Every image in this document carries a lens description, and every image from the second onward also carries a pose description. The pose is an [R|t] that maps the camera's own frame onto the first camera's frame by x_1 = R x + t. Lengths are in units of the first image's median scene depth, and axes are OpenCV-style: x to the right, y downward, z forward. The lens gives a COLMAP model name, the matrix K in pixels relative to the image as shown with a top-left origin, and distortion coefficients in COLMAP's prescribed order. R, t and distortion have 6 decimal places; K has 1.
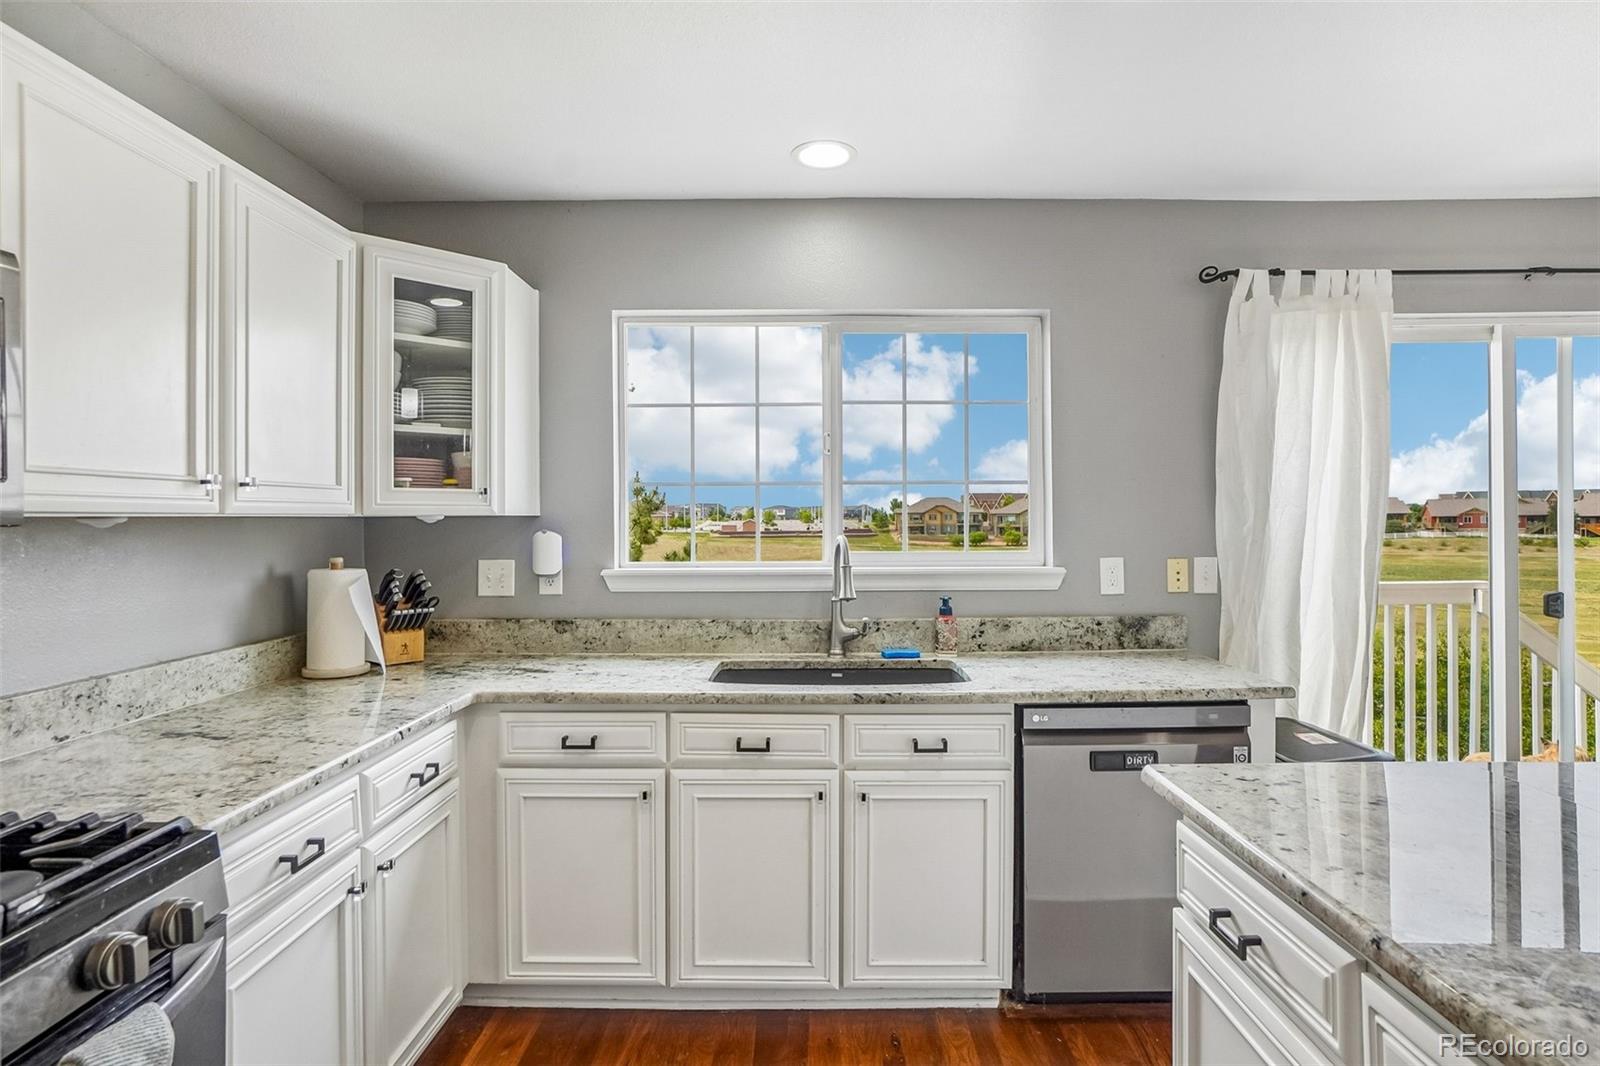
lens RADIAL K [[815.6, 0, 810.8], [0, 815.6, 524.7], [0, 0, 1]] dist [-0.045925, 0.017201]
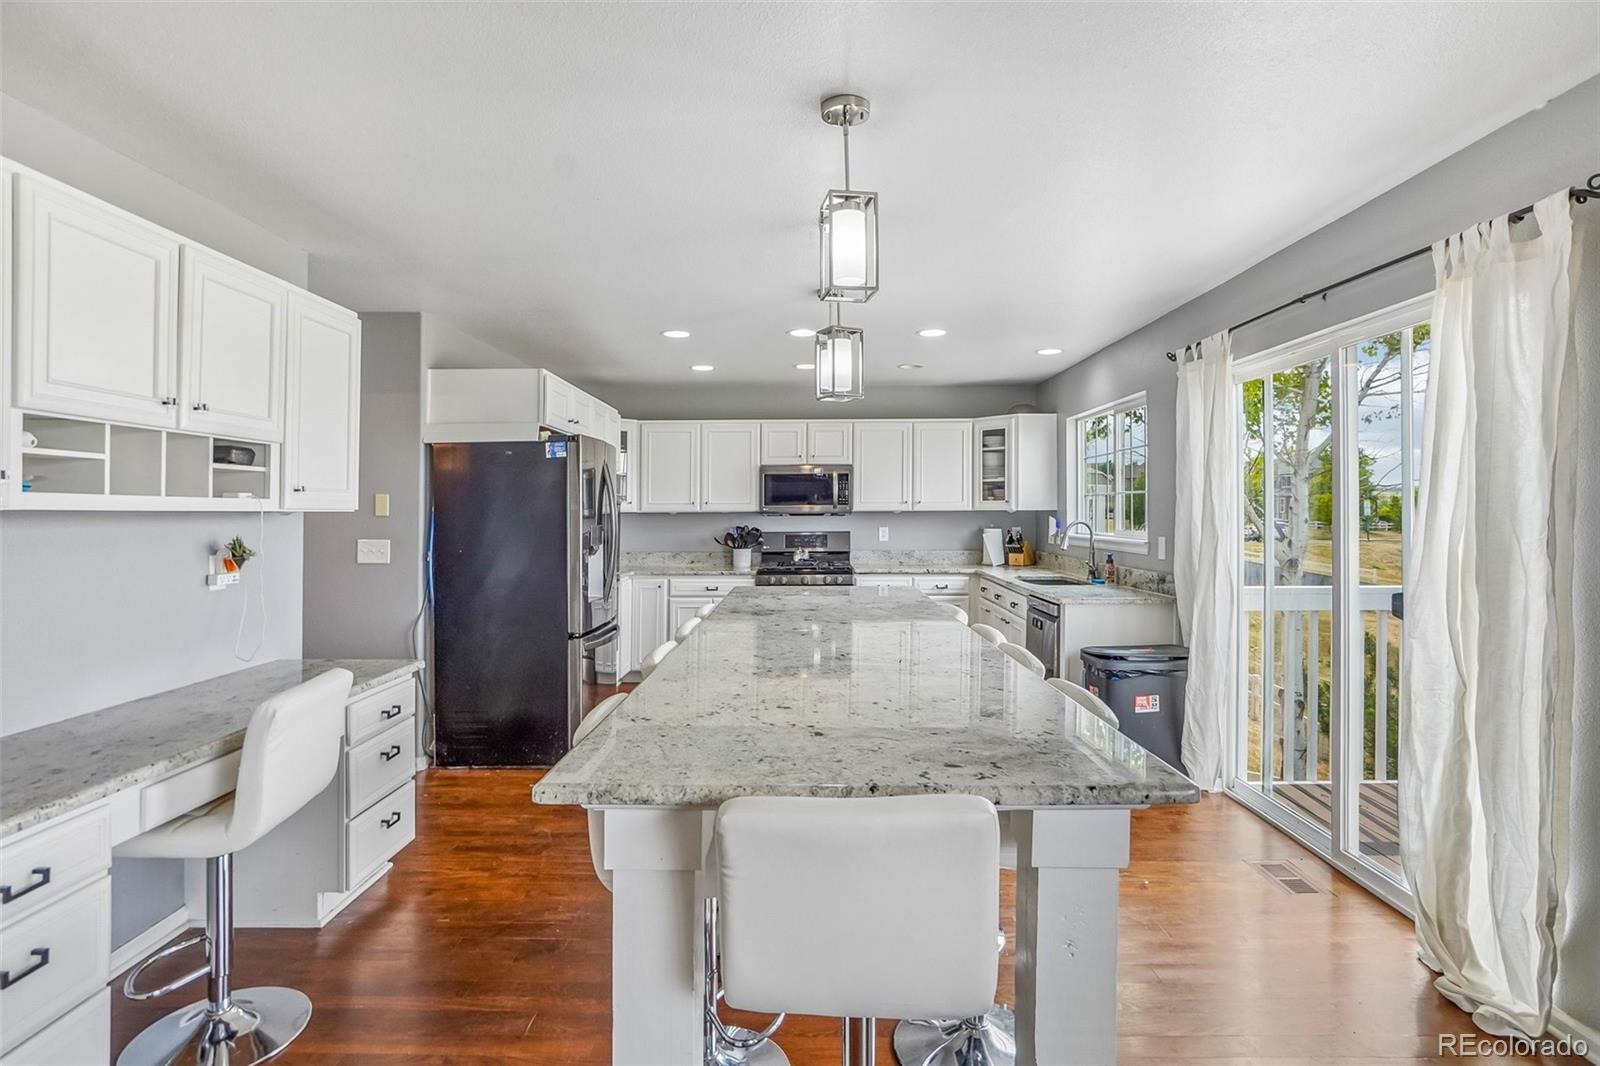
lens RADIAL K [[815.6, 0, 810.8], [0, 815.6, 524.7], [0, 0, 1]] dist [-0.045925, 0.017201]
pose [[-0.002088, 0.020525, -0.999787, 2.270230], [-0.003338, 0.999784, 0.020532, -0.016851], [0.999992, 0.003380, -0.002019, 0.334815]]
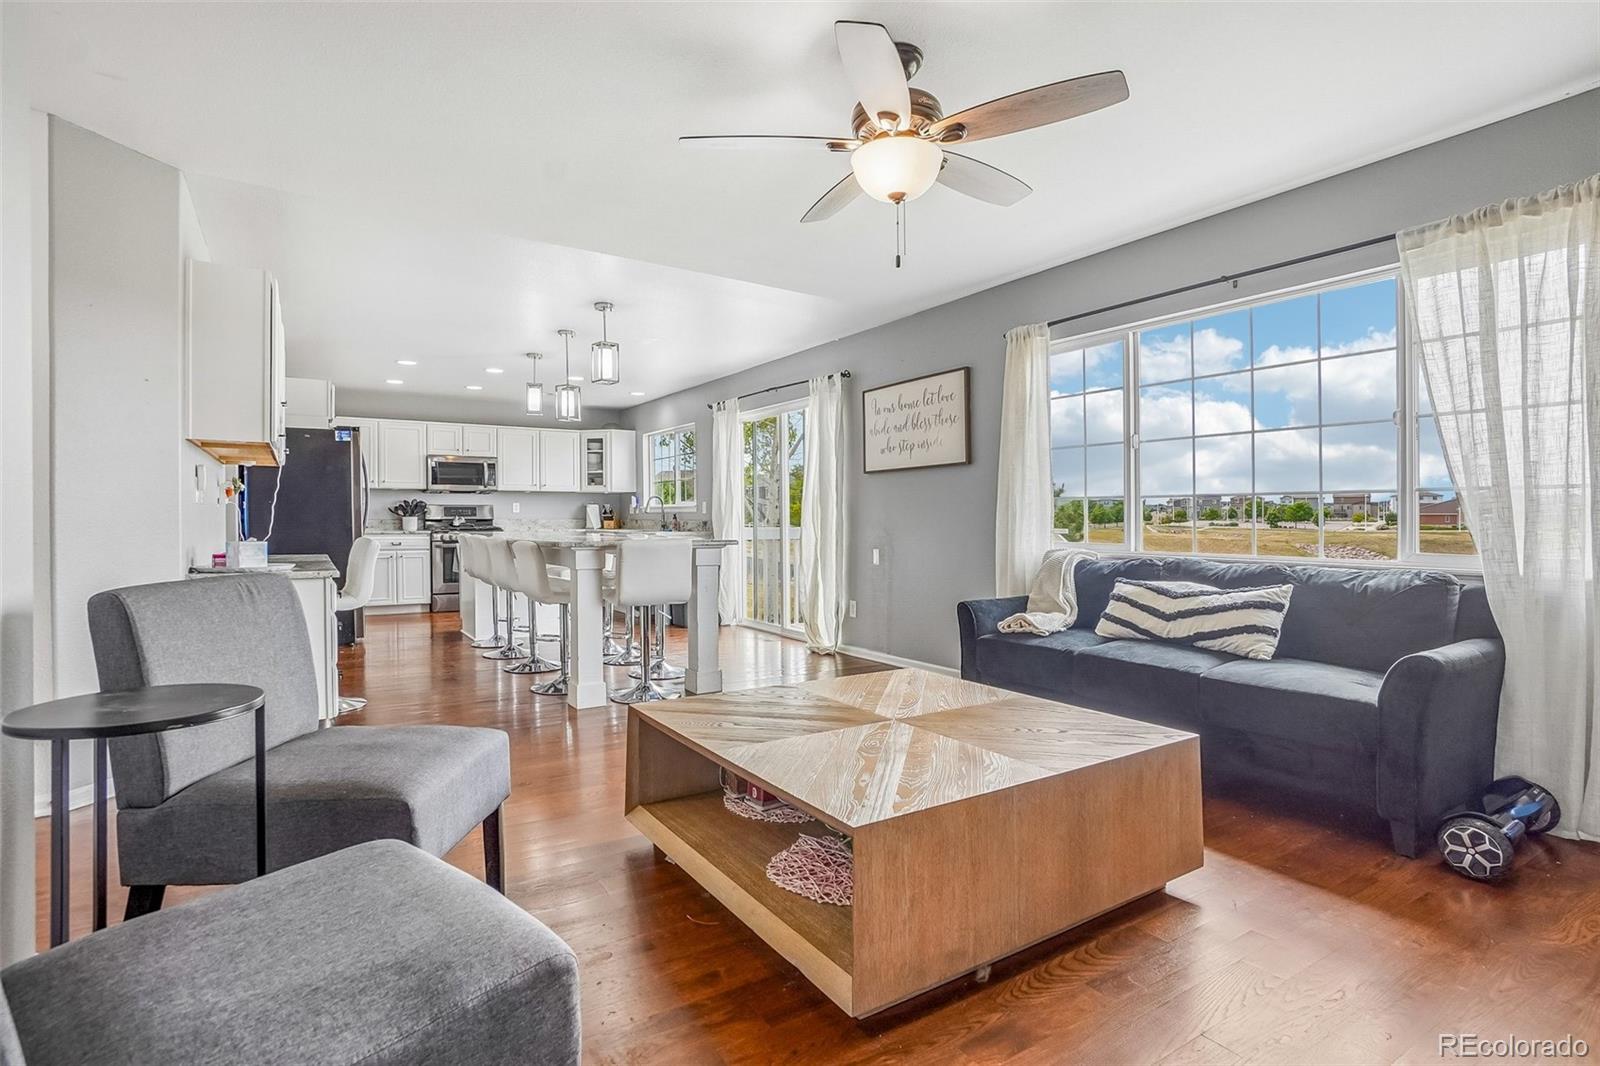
lens RADIAL K [[796.1, 0, 800.0], [0, 796.1, 533.0], [0, 0, 1]] dist [-0.035876, 0.000347]
pose [[0.539586, 0.018939, -0.841717, 3.523696], [-0.010484, 0.999821, 0.015775, 0.124654], [0.841865, 0.000312, 0.539688, -0.366276]]
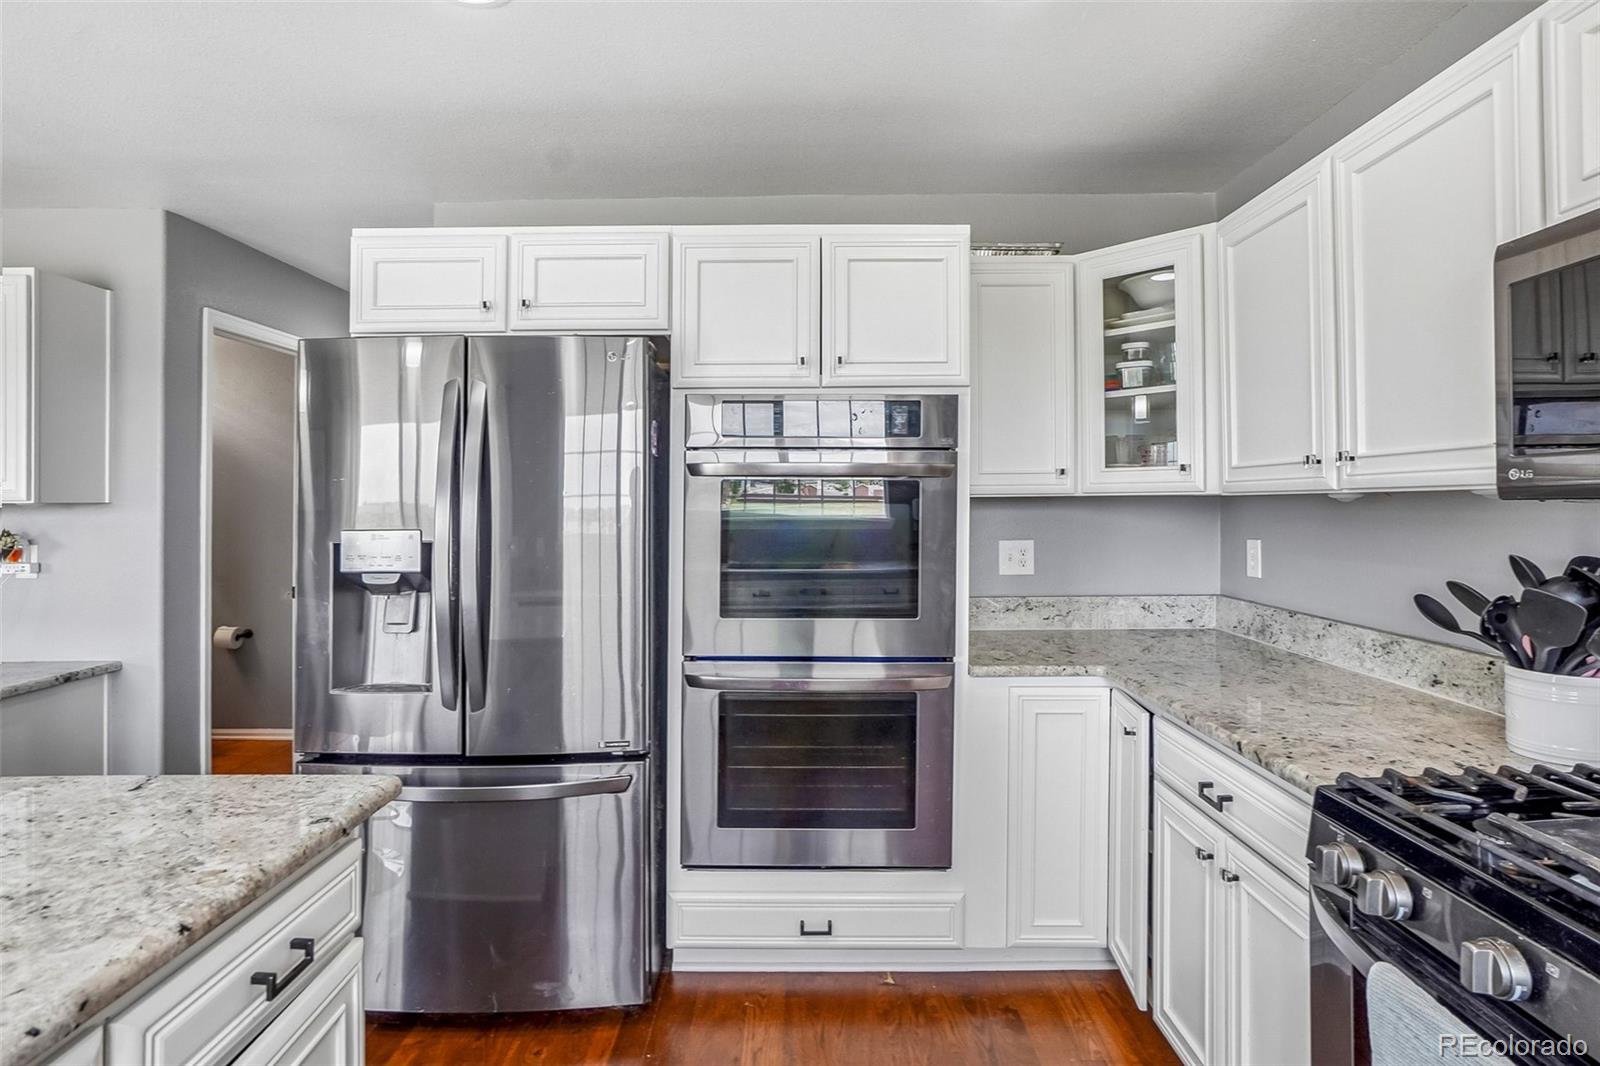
lens RADIAL K [[831.5, 0, 793.7], [0, 831.5, 494.7], [0, 0, 1]] dist [-0.047519, 0.018545]
pose [[-0.999891, 0.011146, 0.009690, -0.021128], [0.011122, 0.999935, -0.002558, -0.003215], [-0.009718, -0.002450, -0.999950, 0.680676]]
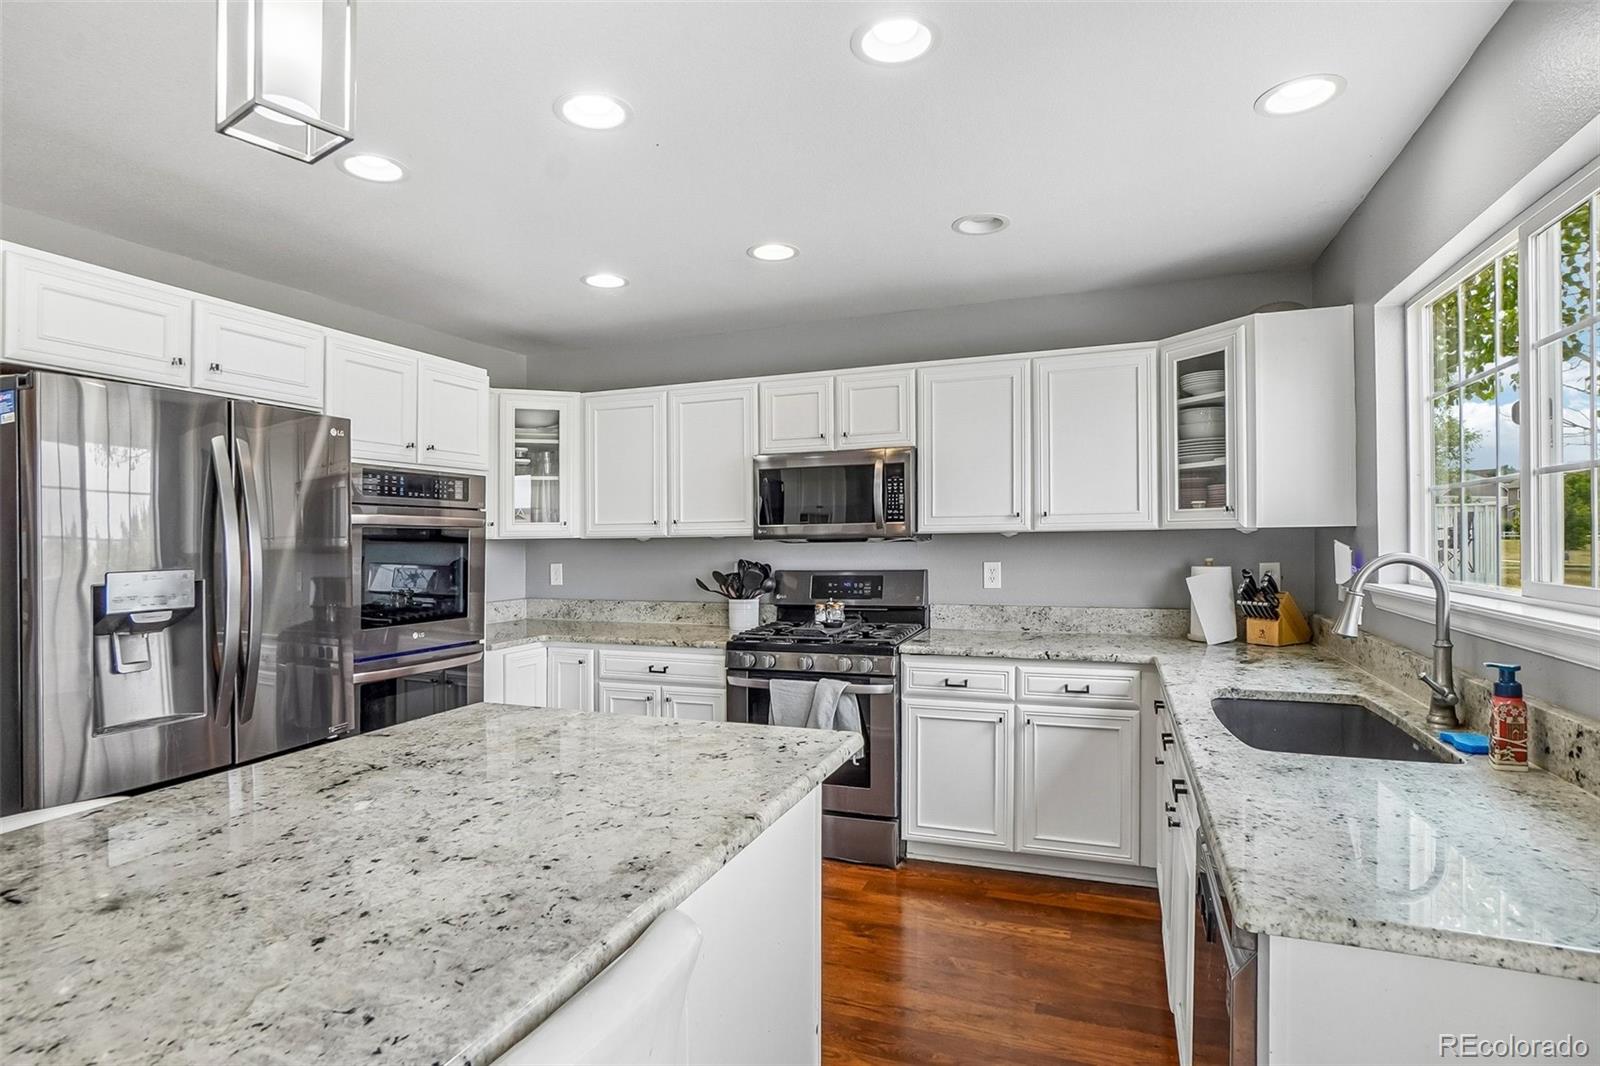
lens RADIAL K [[821.5, 0, 800.0], [0, 821.5, 533.0], [0, 0, 1]] dist [-0.046142, 0.015823]
pose [[-0.360771, 0.005056, -0.932641, 0.968775], [0.007383, 0.999969, 0.002564, -0.011810], [0.932625, -0.005961, -0.360798, 0.809918]]
